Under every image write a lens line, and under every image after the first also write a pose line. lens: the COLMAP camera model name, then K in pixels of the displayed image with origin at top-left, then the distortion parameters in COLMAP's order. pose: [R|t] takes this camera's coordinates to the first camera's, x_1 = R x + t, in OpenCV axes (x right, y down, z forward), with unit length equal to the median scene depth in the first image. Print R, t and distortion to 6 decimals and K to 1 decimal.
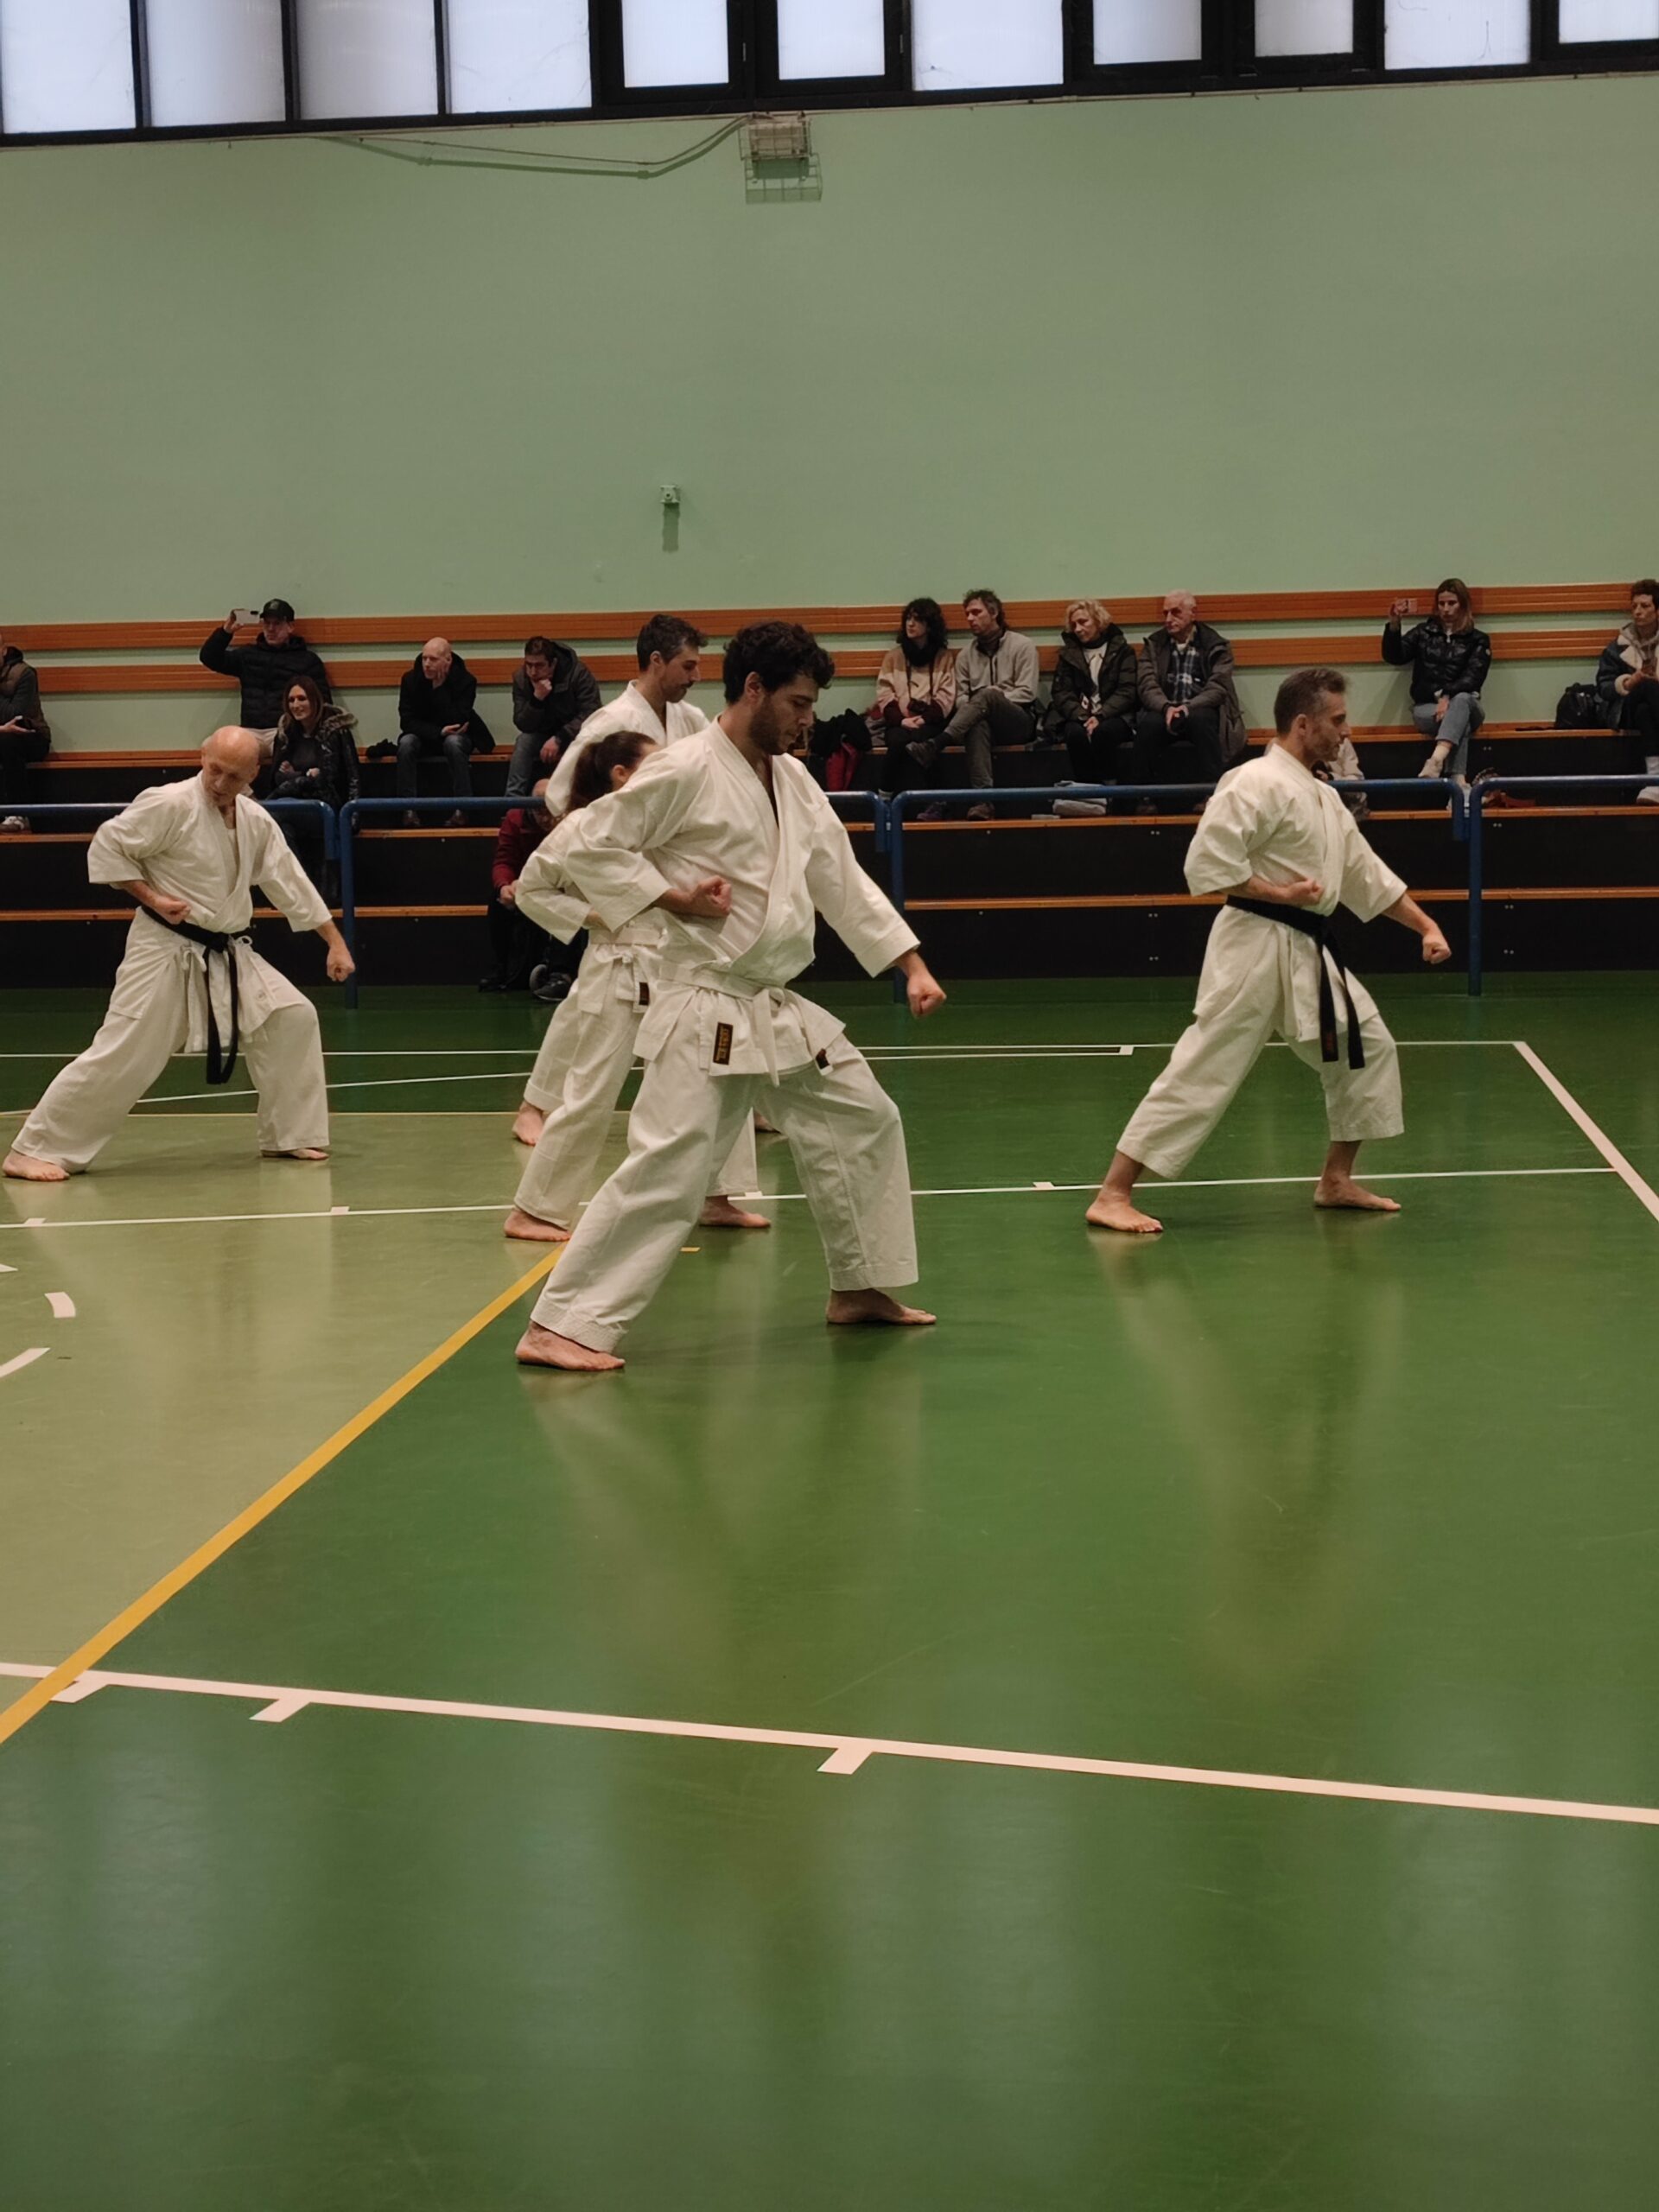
lens RADIAL K [[3305.3, 0, 829.5], [0, 3305.3, 1106.0], [0, 0, 1]] dist [0.185745, -0.868546]
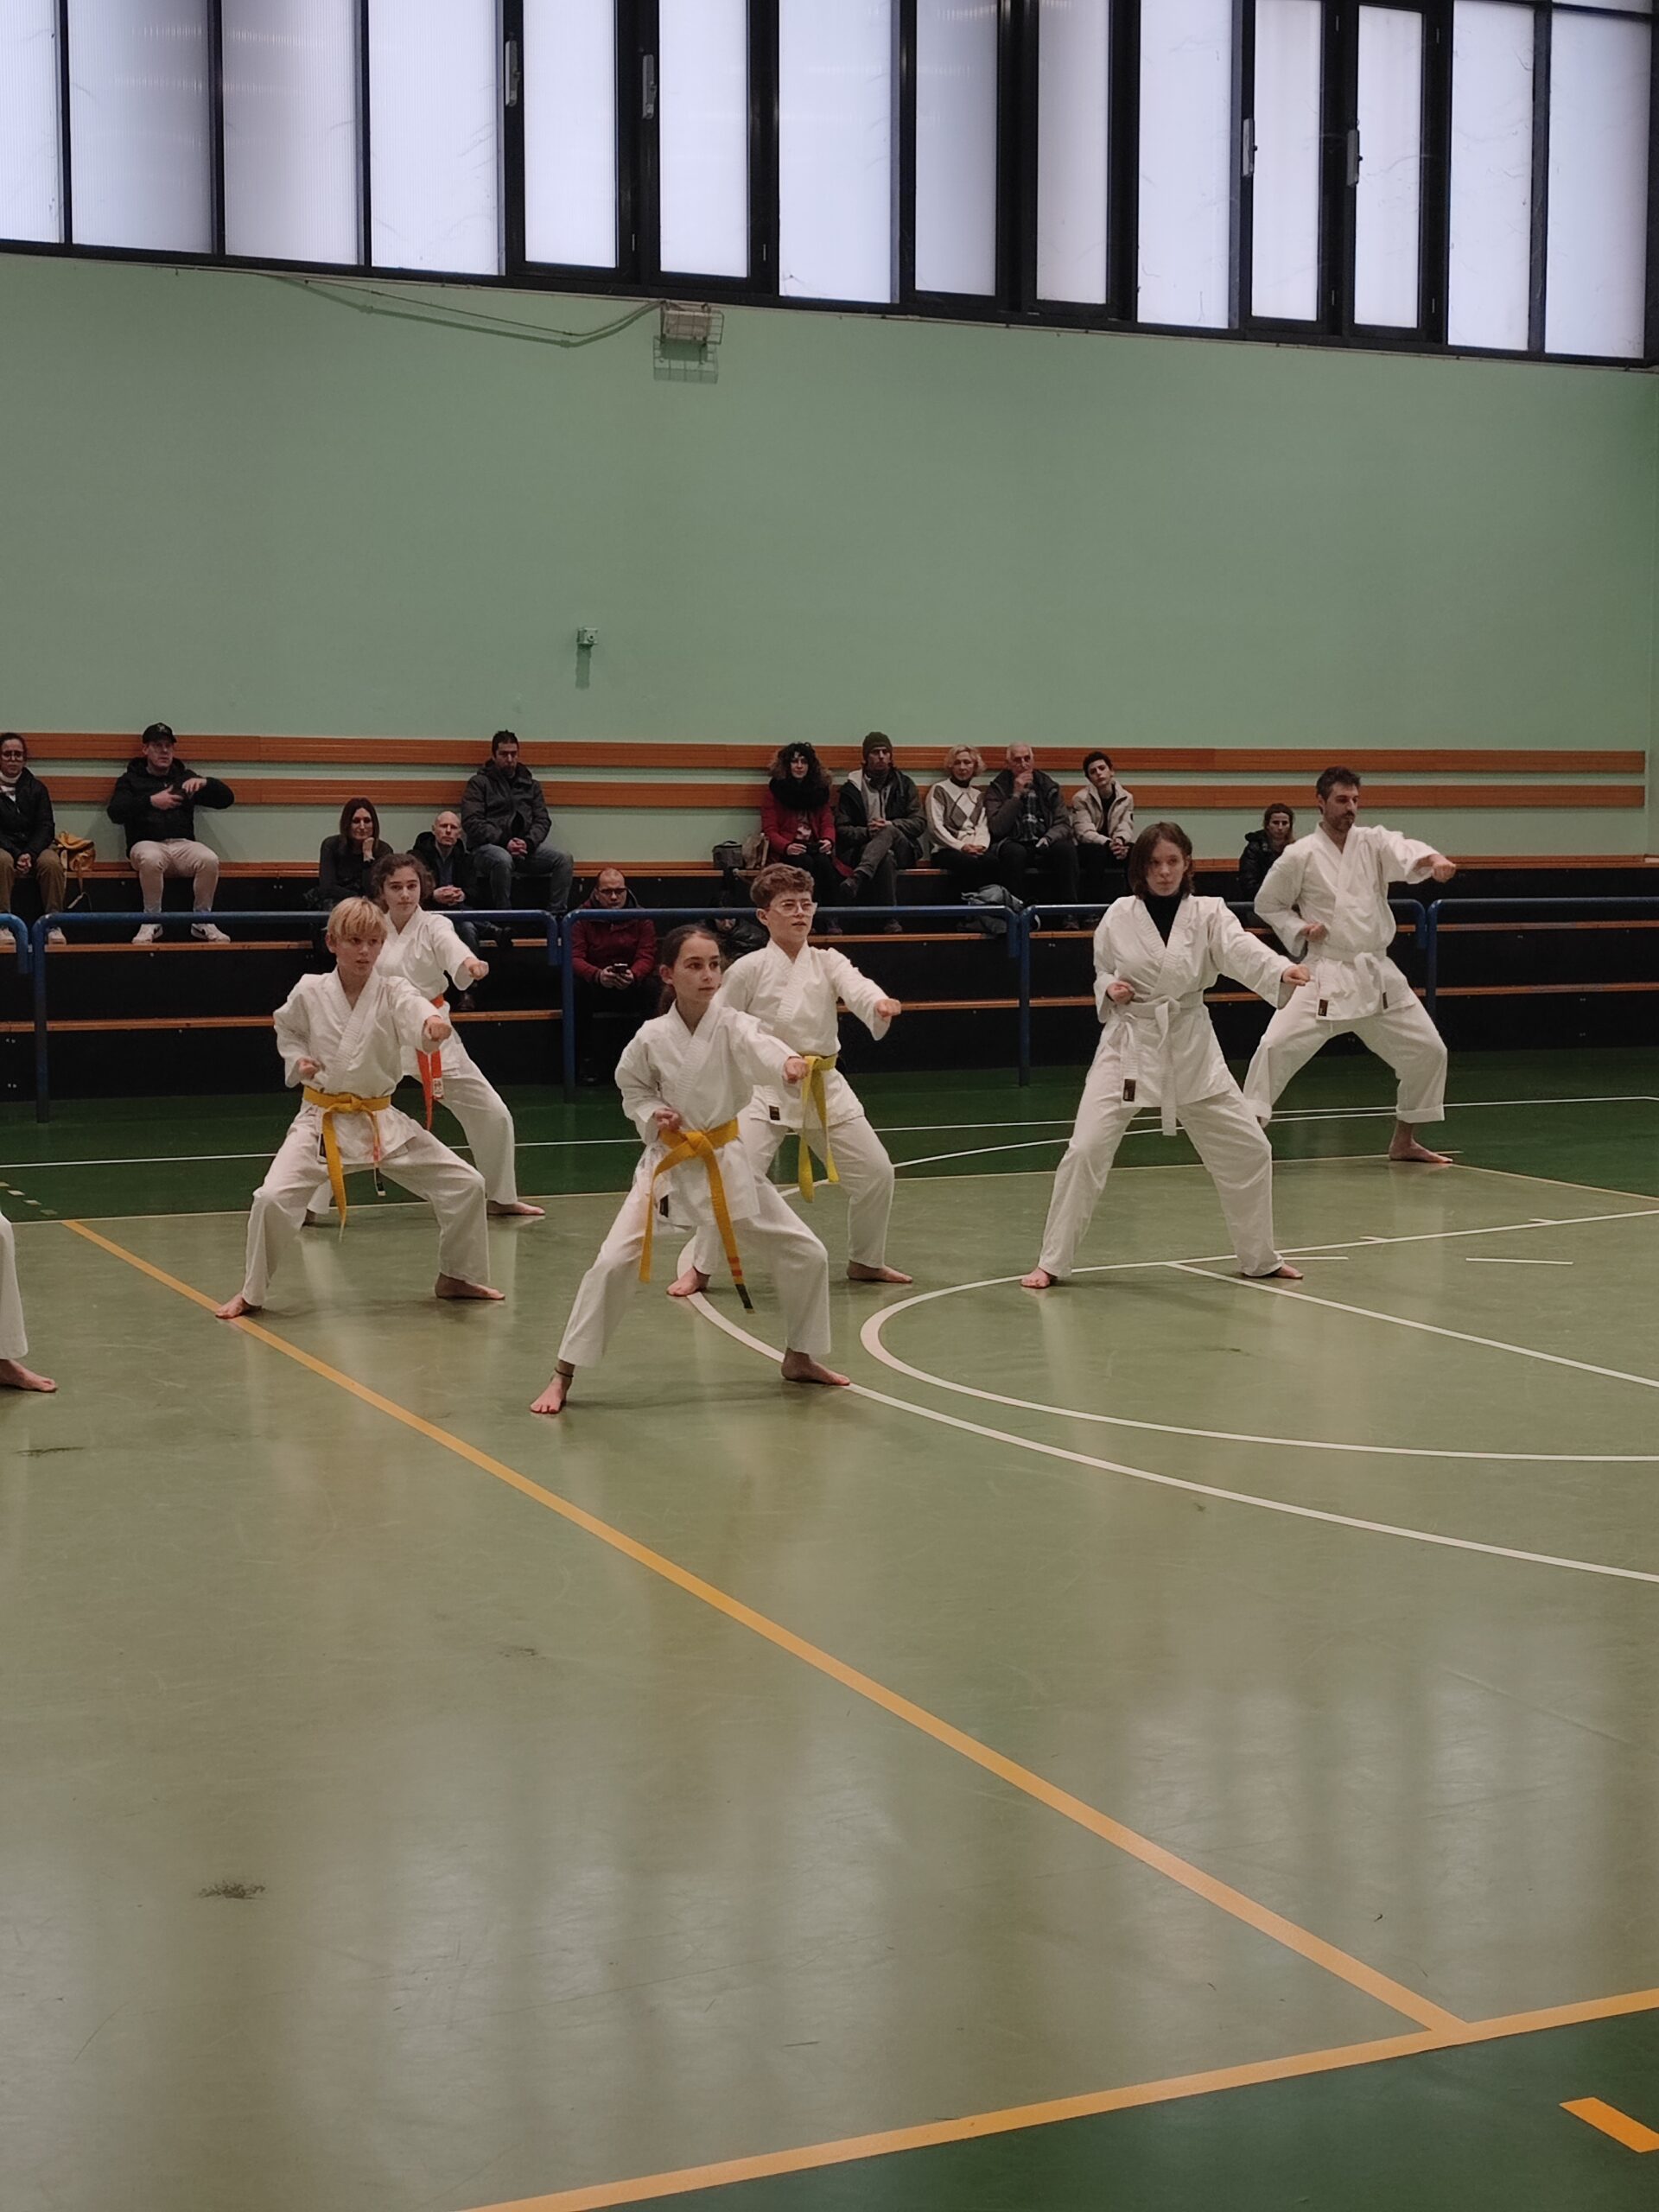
lens RADIAL K [[3195.5, 0, 829.5], [0, 3195.5, 1106.0], [0, 0, 1]] dist [0.204302, -1.088485]
pose [[0.849732, -0.023229, 0.526703, -0.555778], [0.044837, 0.998594, -0.028295, 0.003637], [-0.525305, 0.047659, 0.849578, 0.072279]]
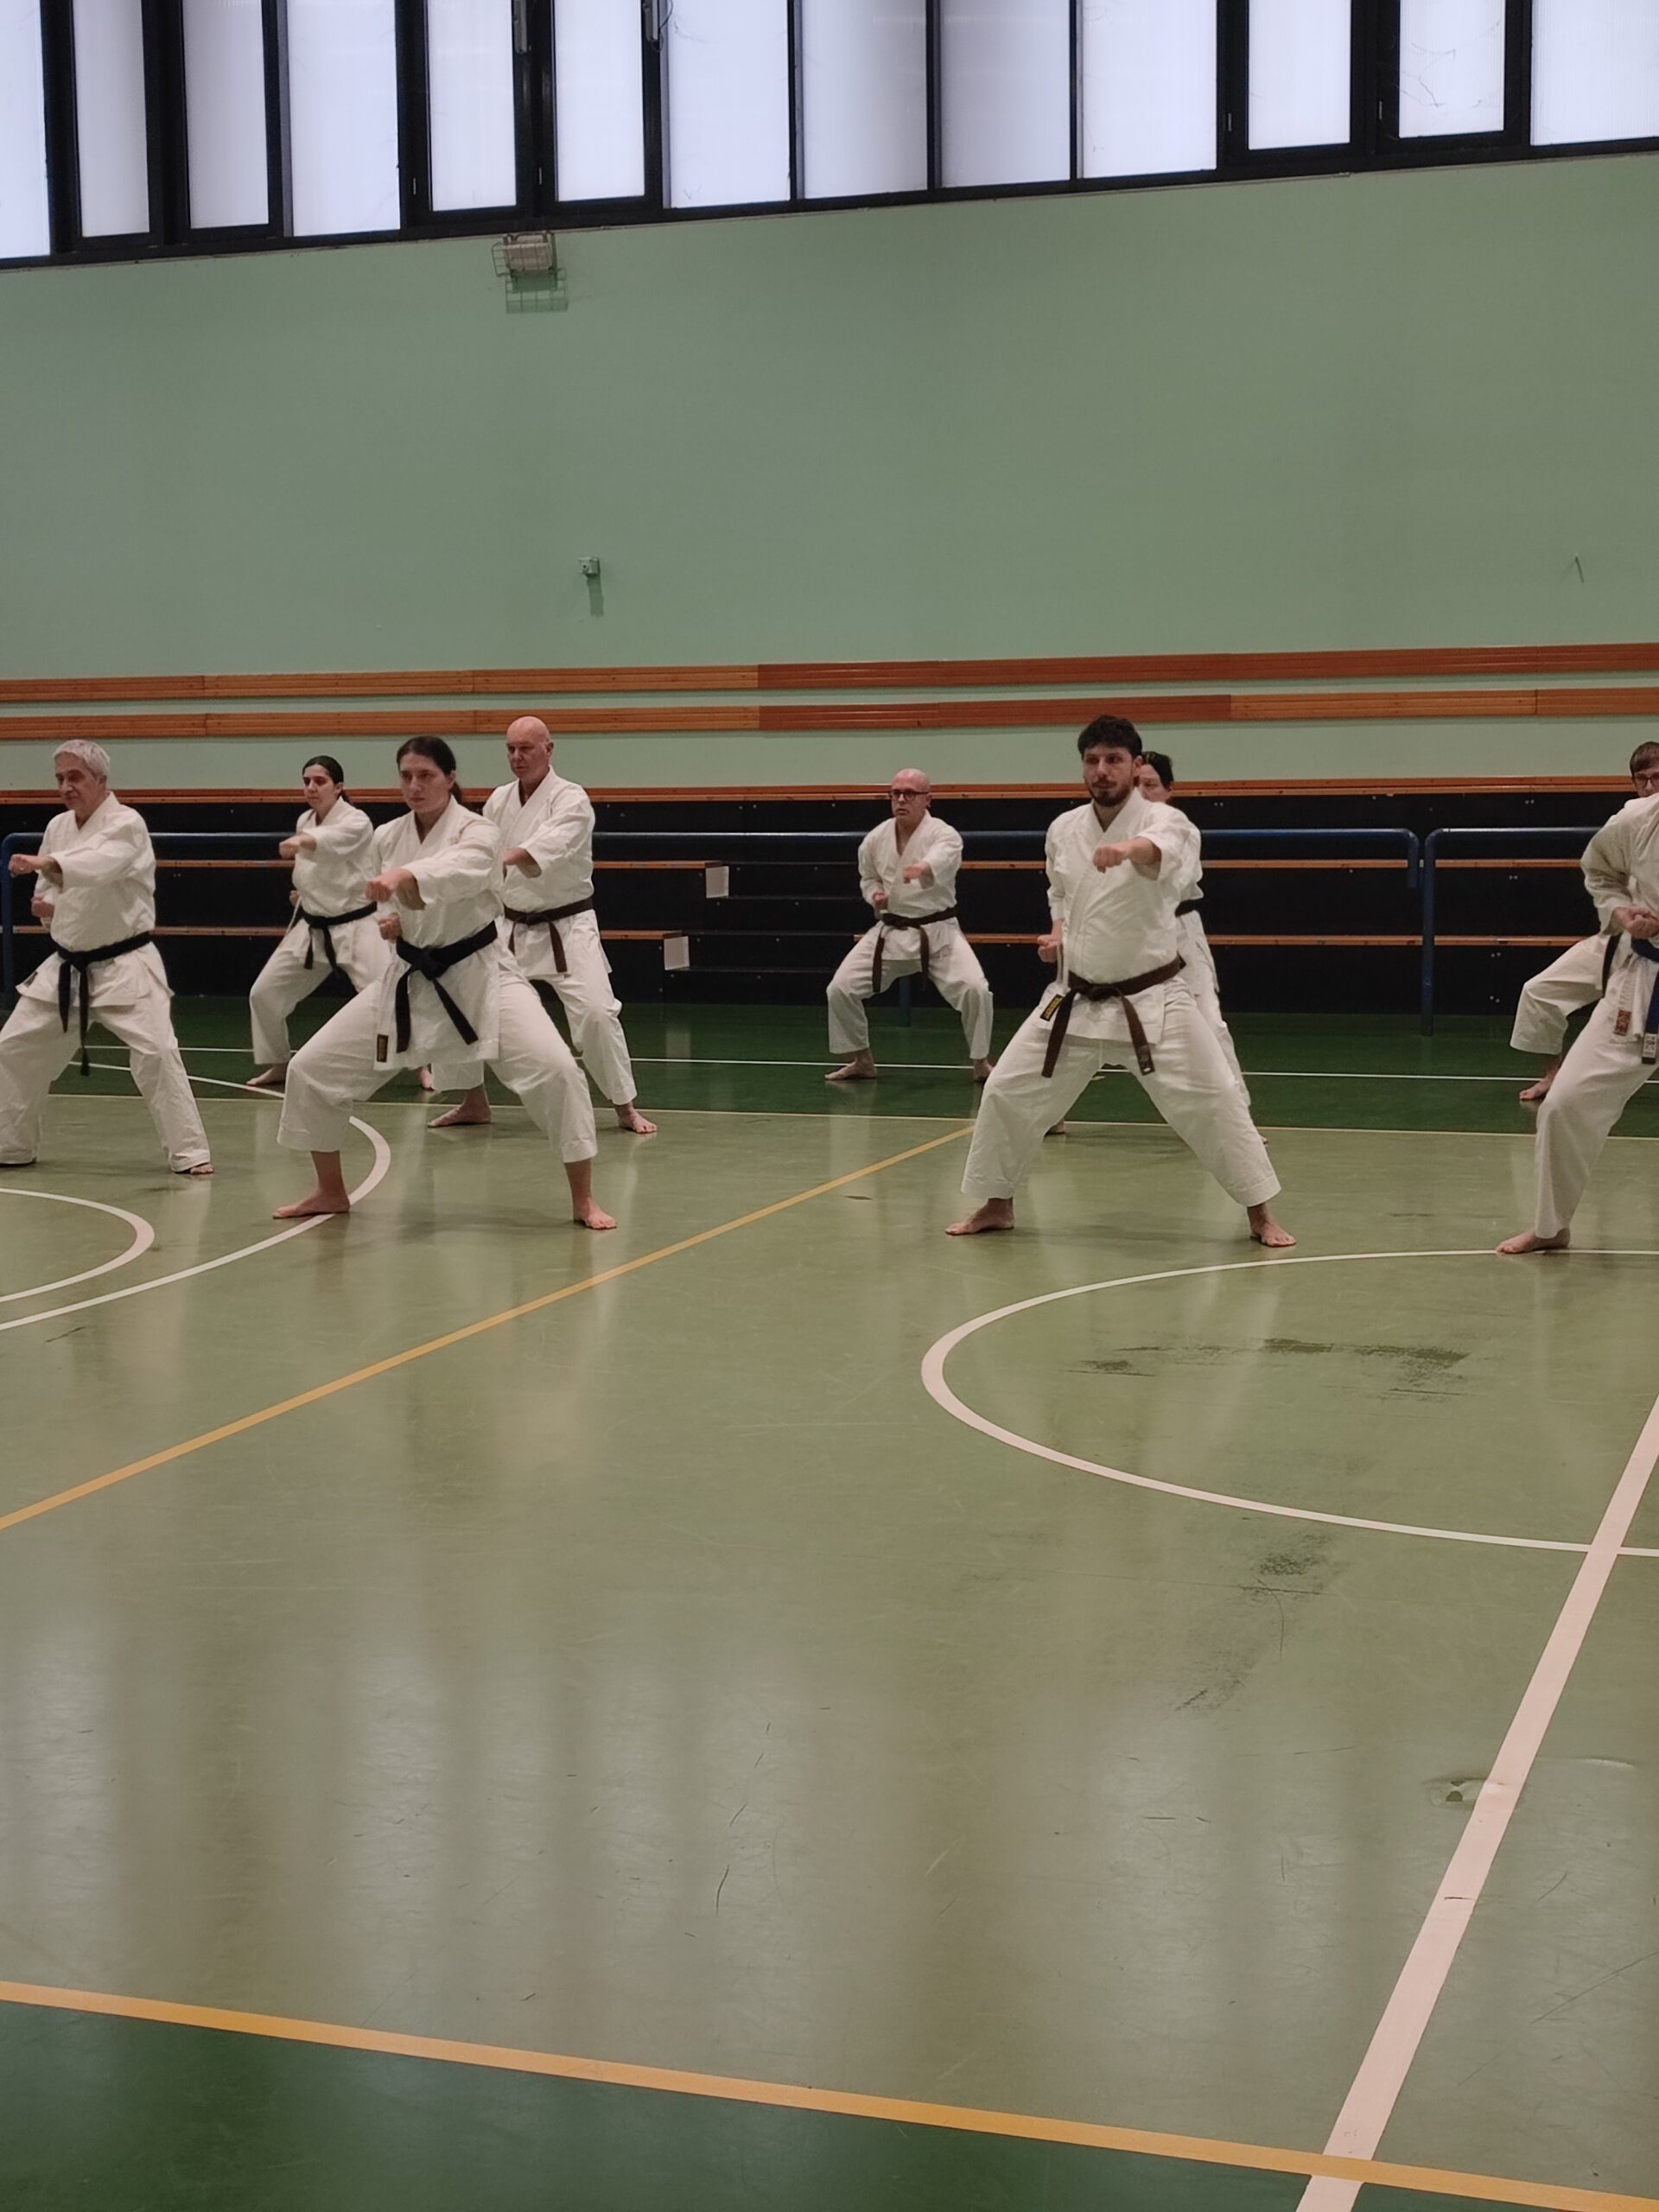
lens RADIAL K [[3195.5, 0, 829.5], [0, 3195.5, 1106.0], [0, 0, 1]] dist [0.204302, -1.088485]
pose [[0.976181, 0.033565, -0.214345, 0.037649], [-0.035033, 0.999381, -0.003051, -0.000288], [0.214110, 0.010488, 0.976753, -0.004833]]
